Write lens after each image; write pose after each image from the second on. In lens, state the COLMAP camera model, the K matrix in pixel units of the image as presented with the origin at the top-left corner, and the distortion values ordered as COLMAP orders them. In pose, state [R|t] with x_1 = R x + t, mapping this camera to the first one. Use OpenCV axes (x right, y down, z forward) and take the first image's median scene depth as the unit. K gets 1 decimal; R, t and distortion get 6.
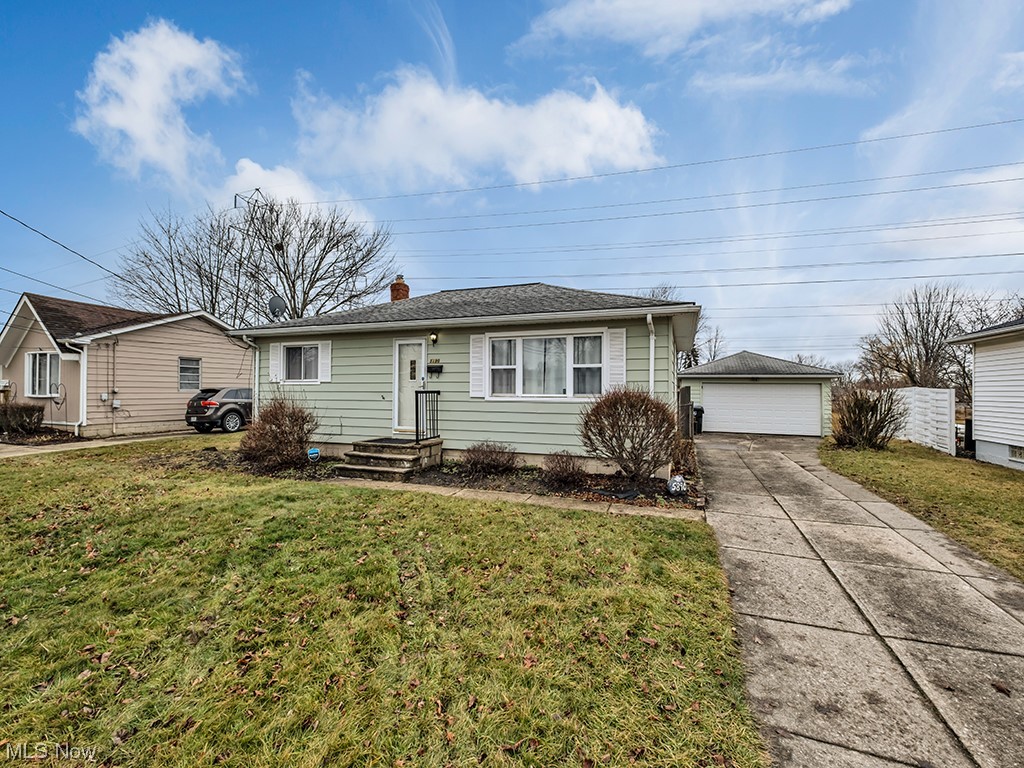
lens RADIAL K [[444.1, 0, 514.3], [0, 444.1, 388.1], [0, 0, 1]] dist [0.003947, -0.000546]
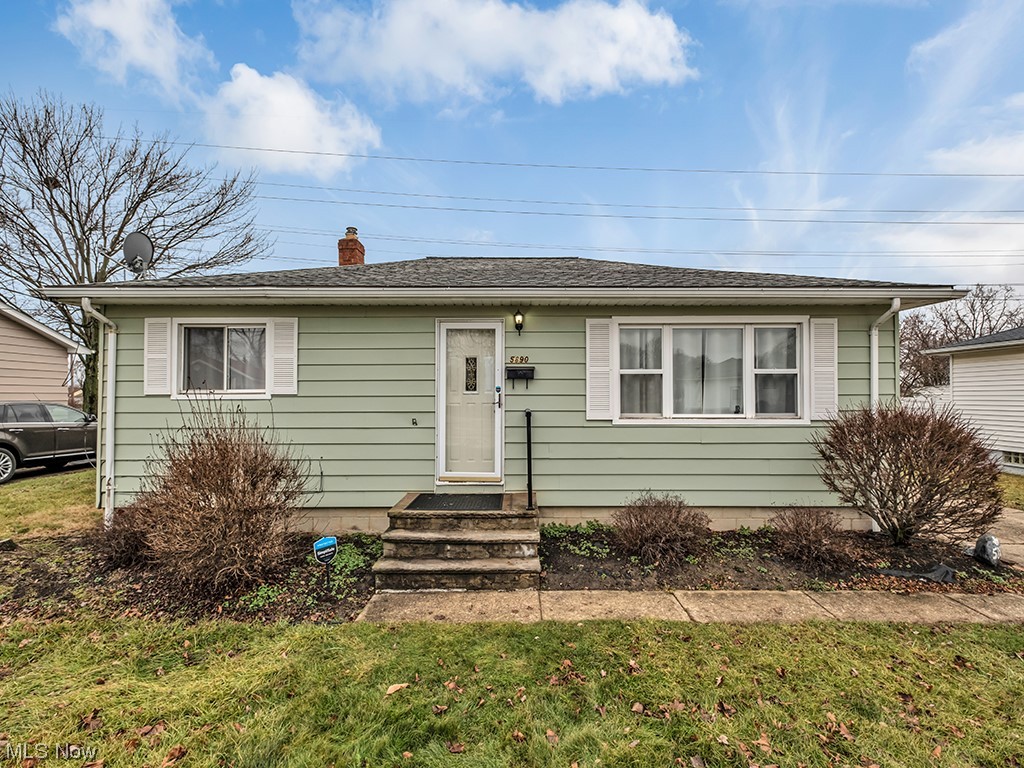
lens RADIAL K [[455.1, 0, 515.2], [0, 455.1, 387.0], [0, 0, 1]] dist [0.000914, -0.000933]
pose [[0.935891, 0.001514, 0.352285, -0.401522], [0.002934, 0.999923, -0.012091, -0.017303], [-0.352276, 0.012349, 0.935815, 0.436056]]
